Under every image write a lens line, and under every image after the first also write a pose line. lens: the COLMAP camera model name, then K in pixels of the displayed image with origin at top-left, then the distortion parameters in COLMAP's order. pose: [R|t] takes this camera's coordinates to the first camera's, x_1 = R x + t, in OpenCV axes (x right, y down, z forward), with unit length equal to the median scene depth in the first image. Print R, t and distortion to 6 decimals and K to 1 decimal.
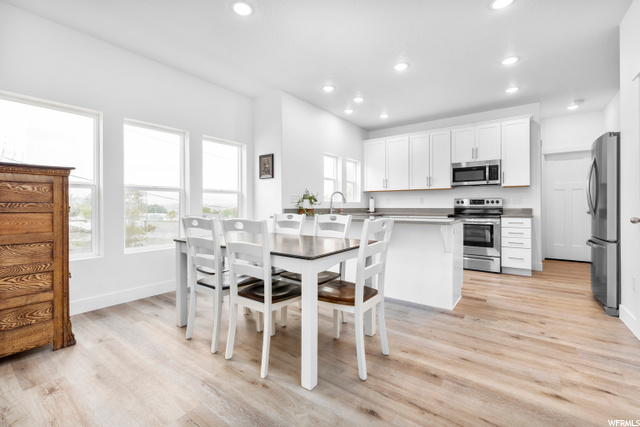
lens RADIAL K [[275.1, 0, 318.8], [0, 275.1, 207.3], [0, 0, 1]] dist [-0.000673, -0.000073]
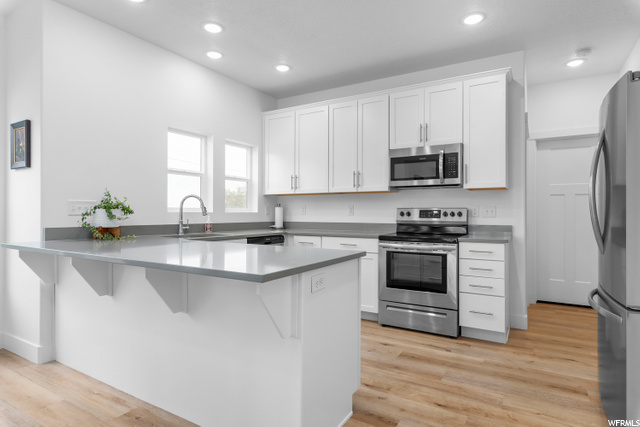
lens RADIAL K [[351.7, 0, 320.0], [0, 351.7, 213.5], [0, 0, 1]] dist [0.000862, 0.000563]
pose [[0.995202, 0.003786, 0.097772, 0.275838], [-0.003642, 0.999992, -0.001653, -0.019479], [-0.097778, 0.001289, 0.995207, 0.265909]]
